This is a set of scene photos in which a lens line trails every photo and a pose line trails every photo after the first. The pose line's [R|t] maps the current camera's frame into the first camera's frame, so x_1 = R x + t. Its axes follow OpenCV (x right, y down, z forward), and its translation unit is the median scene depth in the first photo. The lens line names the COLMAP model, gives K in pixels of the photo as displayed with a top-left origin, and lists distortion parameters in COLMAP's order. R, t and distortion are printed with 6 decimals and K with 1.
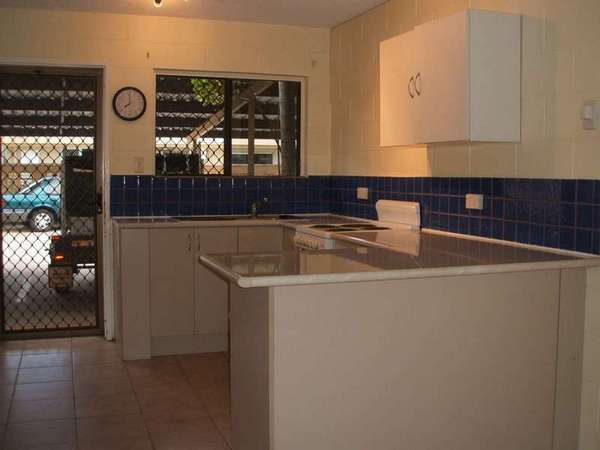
lens RADIAL K [[679.7, 0, 300.0], [0, 679.7, 225.0], [0, 0, 1]] dist [-0.195628, -0.010182]
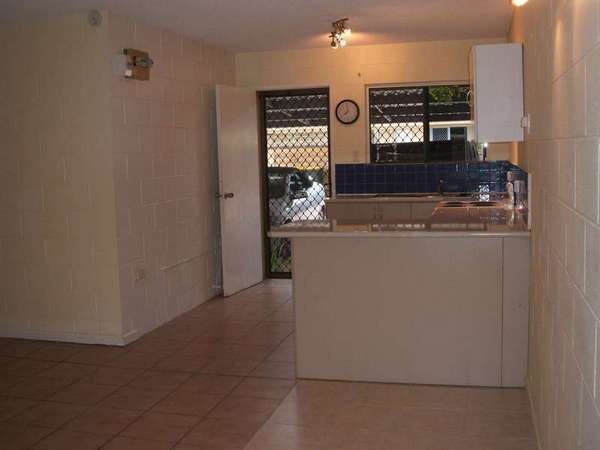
lens RADIAL K [[679.7, 0, 300.0], [0, 679.7, 225.0], [0, 0, 1]] dist [-0.195628, -0.010182]
pose [[0.827948, 0.031656, -0.559911, 0.454304], [-0.003039, 0.998644, 0.051968, -0.021193], [0.560797, -0.041325, 0.826921, -0.218285]]
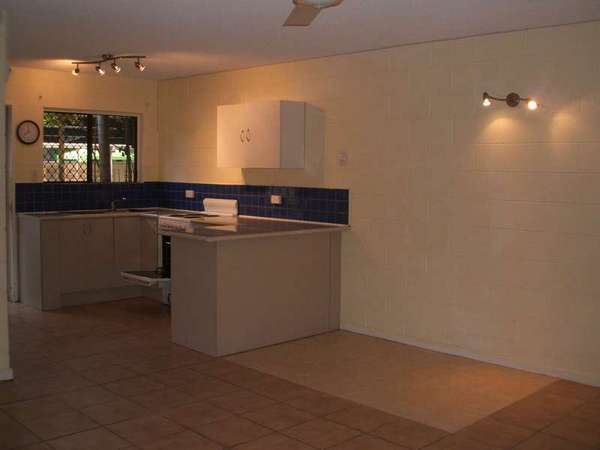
lens RADIAL K [[679.7, 0, 300.0], [0, 679.7, 225.0], [0, 0, 1]] dist [-0.195628, -0.010182]
pose [[0.902936, -0.029324, 0.428773, -0.337250], [0.023504, 0.999546, 0.018863, 0.000853], [-0.429131, -0.006954, 0.903215, -0.494924]]
